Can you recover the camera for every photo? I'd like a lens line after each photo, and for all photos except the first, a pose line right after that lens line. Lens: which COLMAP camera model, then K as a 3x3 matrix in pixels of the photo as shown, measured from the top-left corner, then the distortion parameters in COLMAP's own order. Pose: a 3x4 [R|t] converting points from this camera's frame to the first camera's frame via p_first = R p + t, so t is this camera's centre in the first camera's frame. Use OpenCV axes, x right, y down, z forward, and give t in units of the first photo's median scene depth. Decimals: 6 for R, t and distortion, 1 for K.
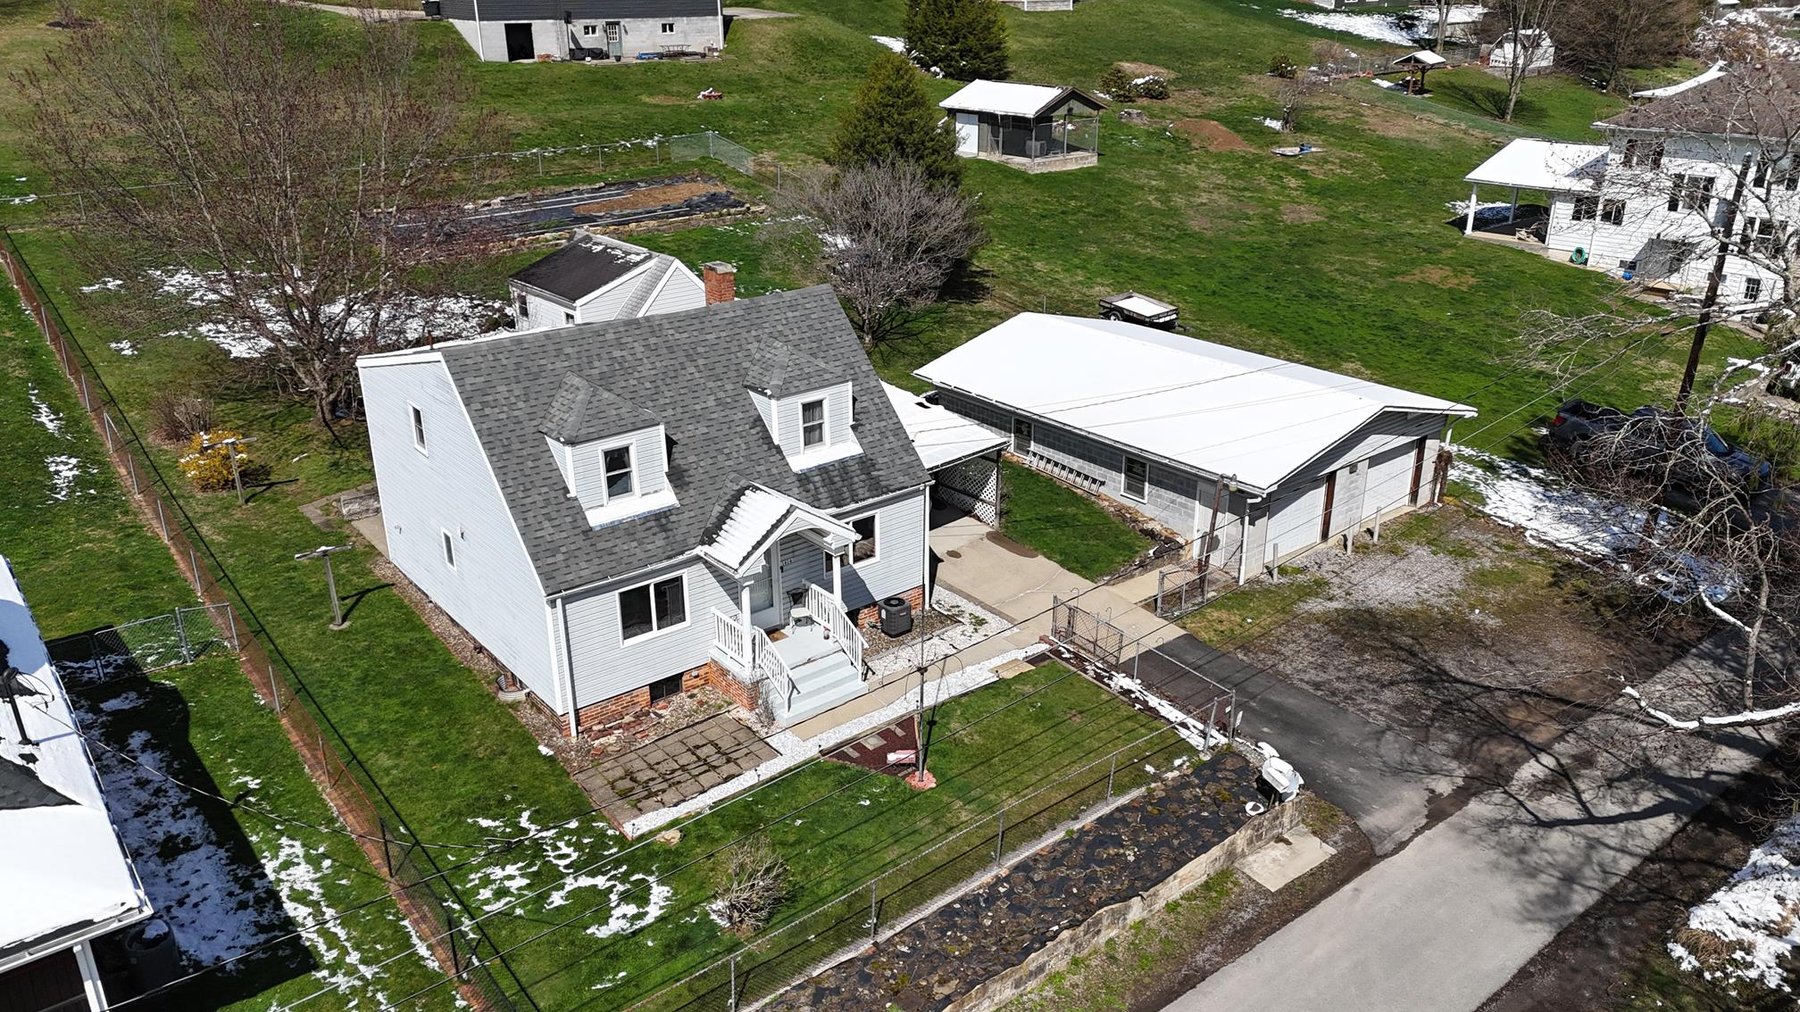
lens RADIAL K [[1307.0, 0, 900.7], [0, 1307.0, 510.2], [0, 0, 1]] dist [0.093765, -0.086315]
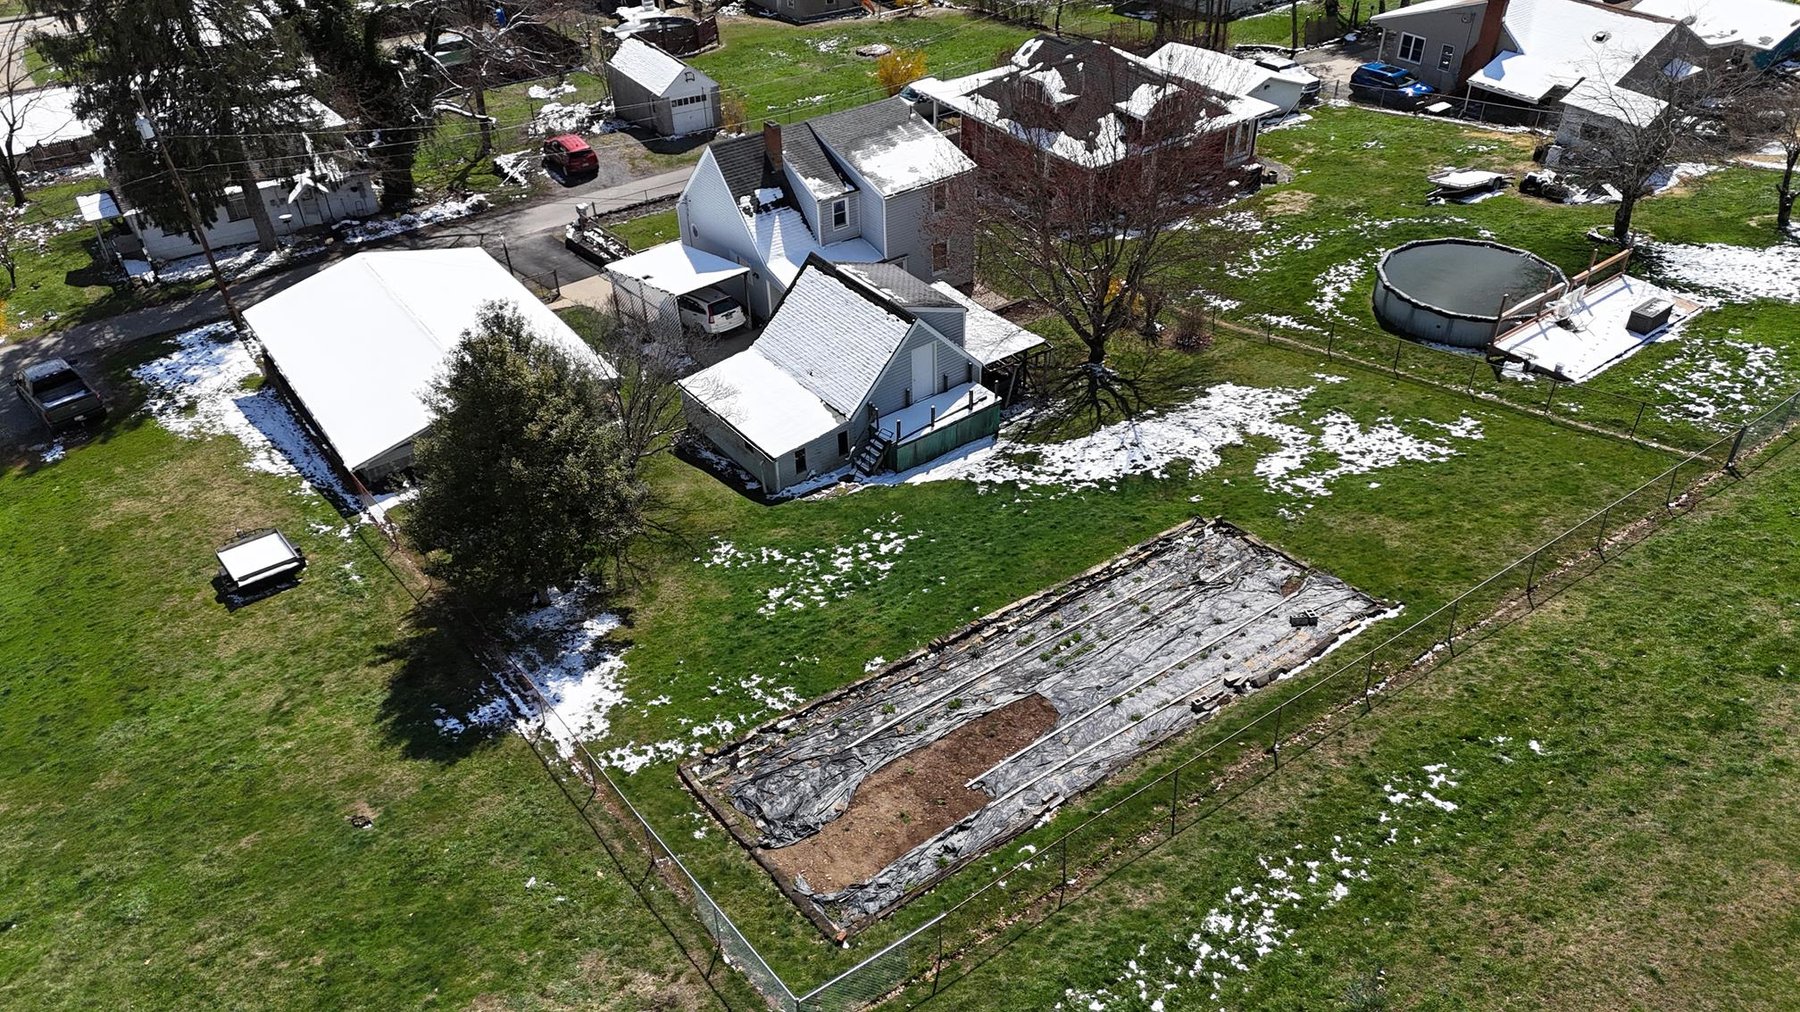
lens RADIAL K [[1307.0, 0, 900.7], [0, 1307.0, 510.2], [0, 0, 1]] dist [0.093765, -0.086315]
pose [[-0.998467, -0.008265, 0.054738, -0.440374], [0.042595, 0.516880, 0.854998, -1.512226], [-0.035359, 0.856018, -0.515735, 2.507721]]
